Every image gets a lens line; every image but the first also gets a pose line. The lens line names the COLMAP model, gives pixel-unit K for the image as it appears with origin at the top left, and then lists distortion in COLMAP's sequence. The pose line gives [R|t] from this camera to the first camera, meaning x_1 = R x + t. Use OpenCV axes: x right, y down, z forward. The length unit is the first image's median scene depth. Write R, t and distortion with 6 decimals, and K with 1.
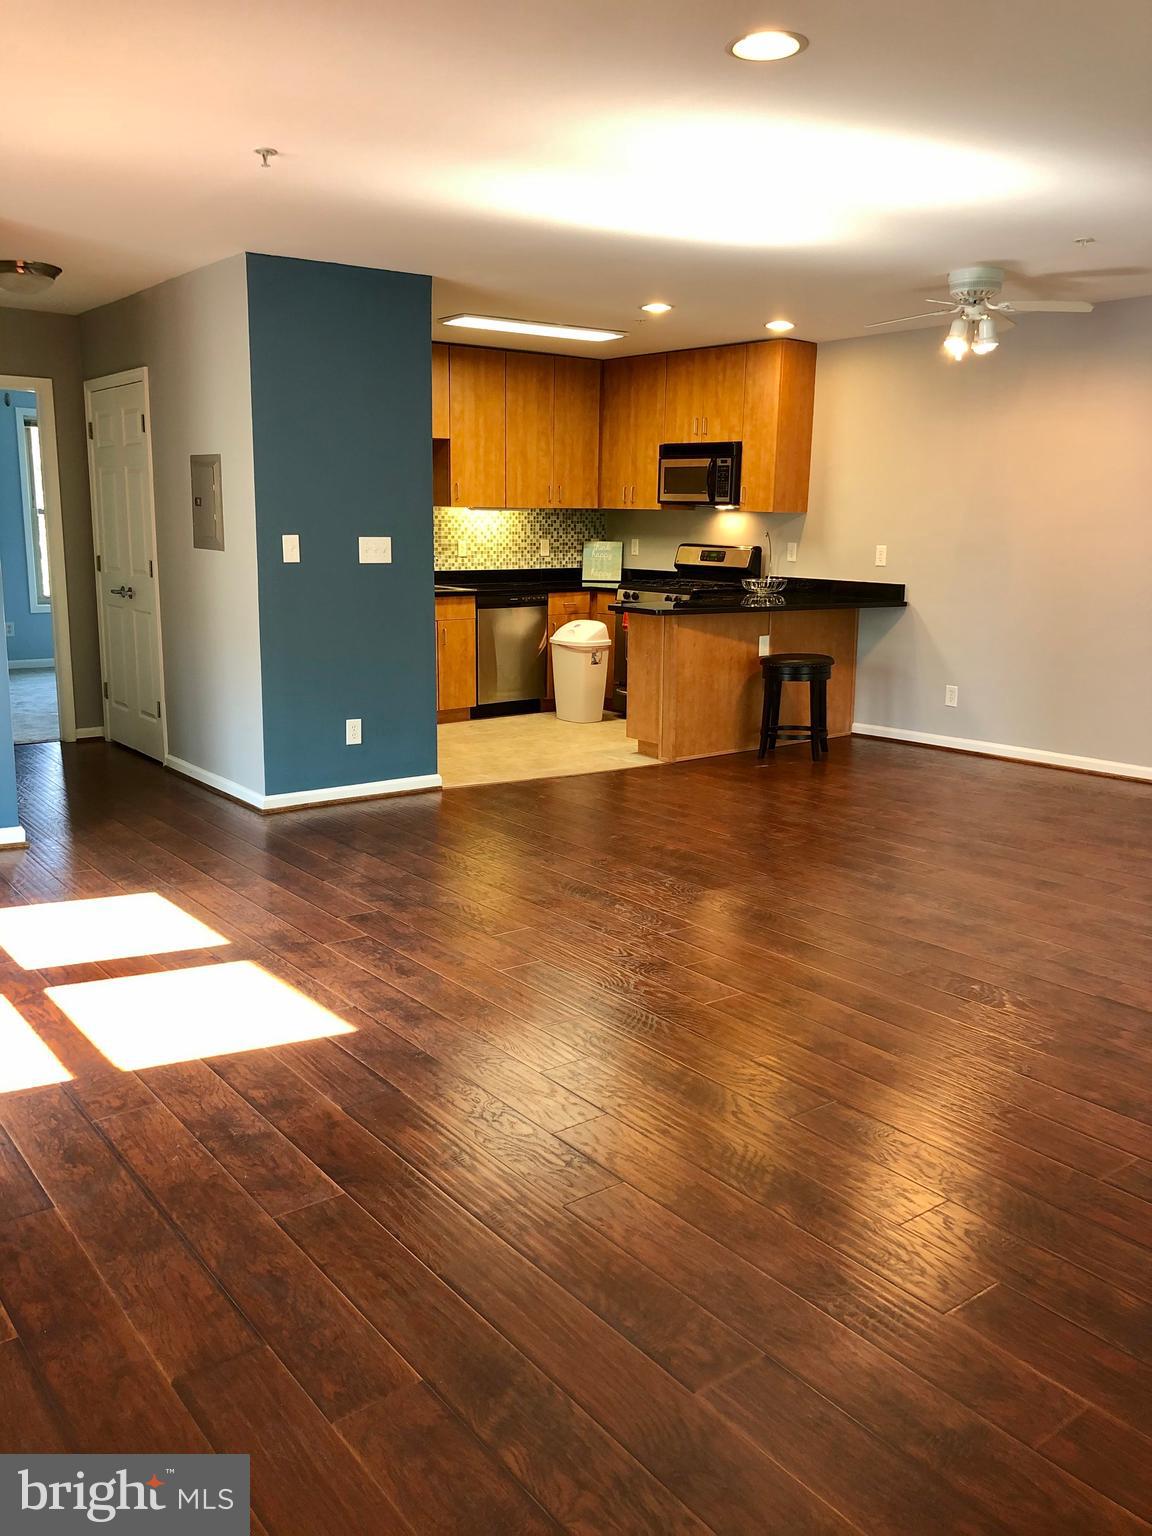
lens RADIAL K [[1236.0, 0, 576.0], [0, 1236.0, 768.0], [0, 0, 1]] dist [0.092460, -0.170521]
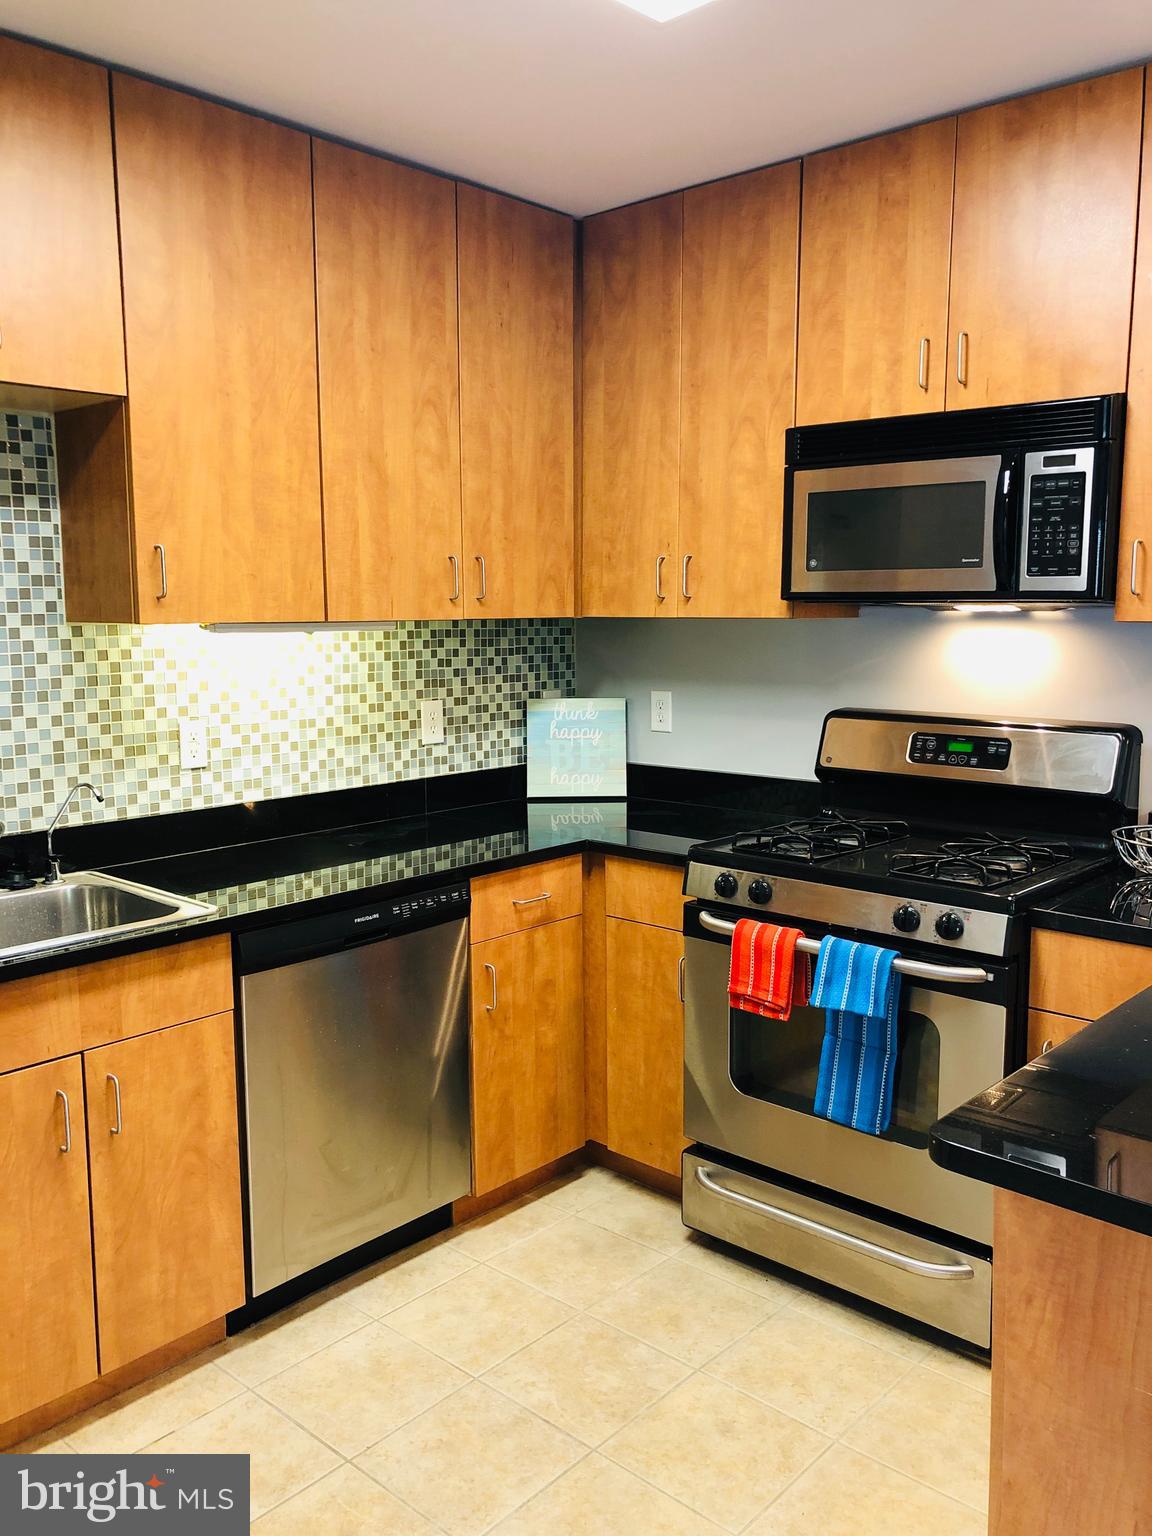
lens RADIAL K [[1248.8, 0, 576.0], [0, 1248.8, 768.0], [0, 0, 1]] dist [0.014371, -0.004648]
pose [[0.986678, -0.039367, 0.157848, -0.045326], [0.051229, 0.996103, -0.071799, -0.145552], [-0.154406, 0.078929, 0.984850, 0.674979]]
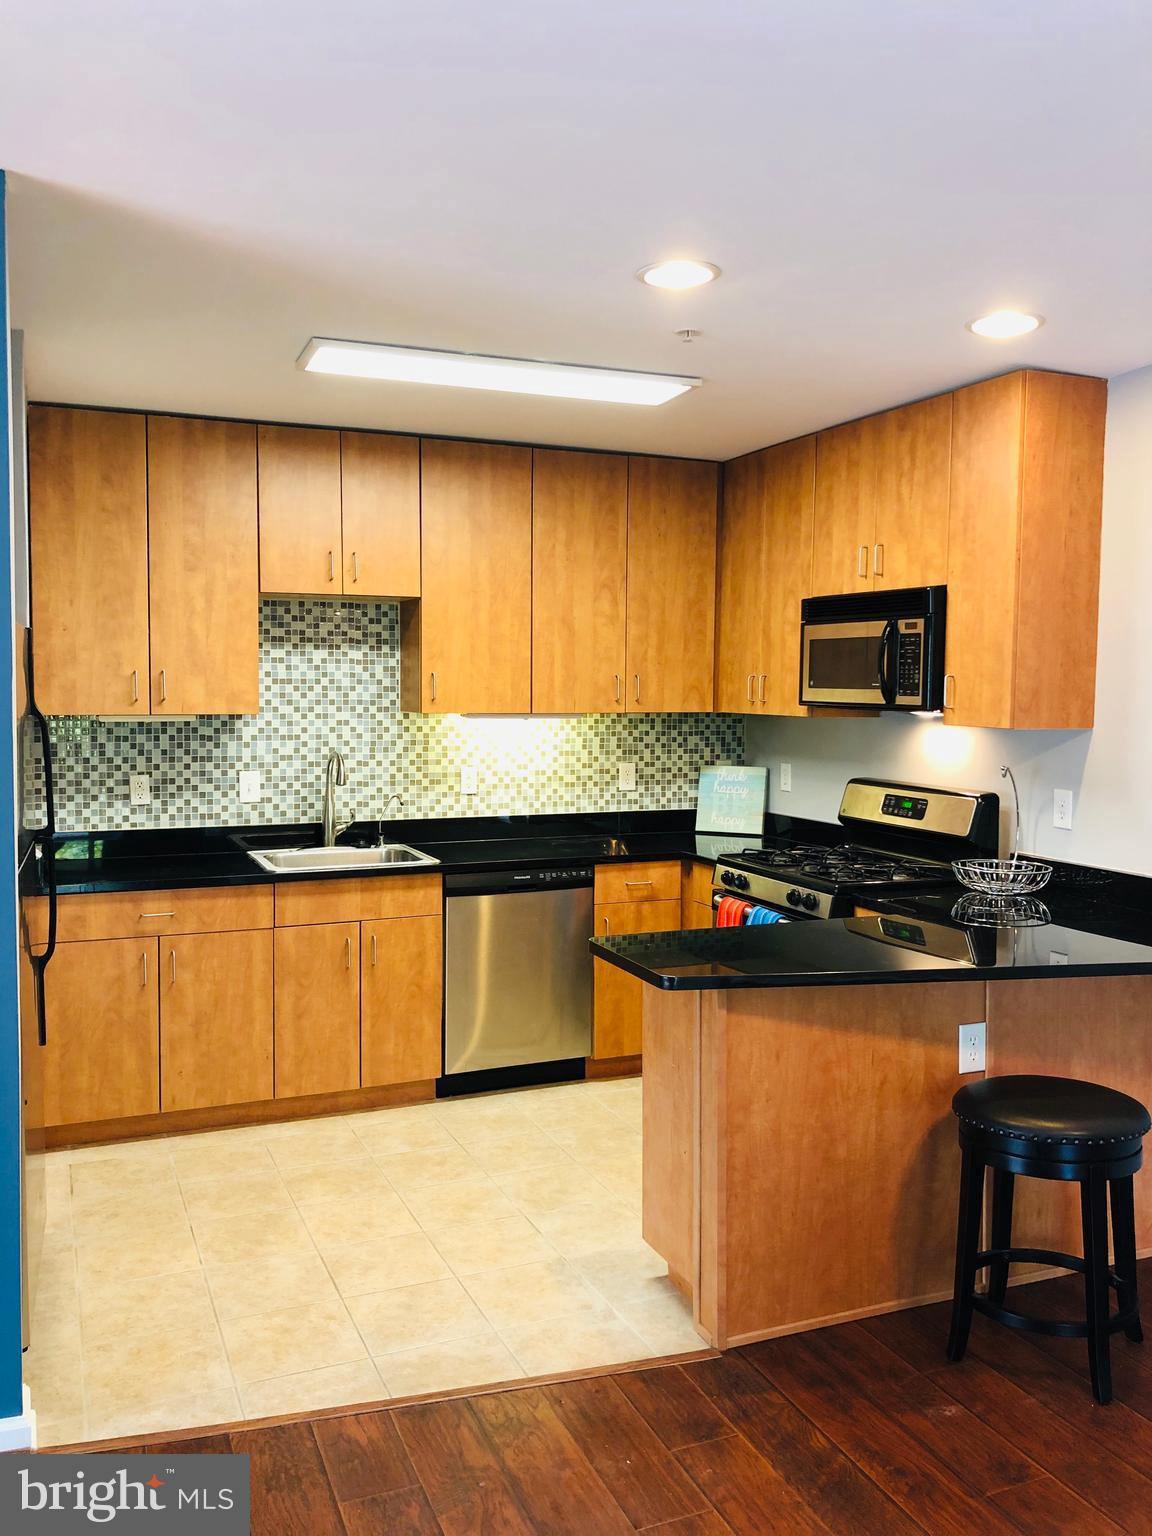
lens RADIAL K [[1236.0, 0, 576.0], [0, 1236.0, 768.0], [0, 0, 1]] dist [0.092460, -0.170521]
pose [[0.965378, 0.011726, -0.260591, 0.111924], [-0.048414, 0.989687, -0.134819, -0.109761], [0.256323, 0.142768, 0.955990, 0.468080]]
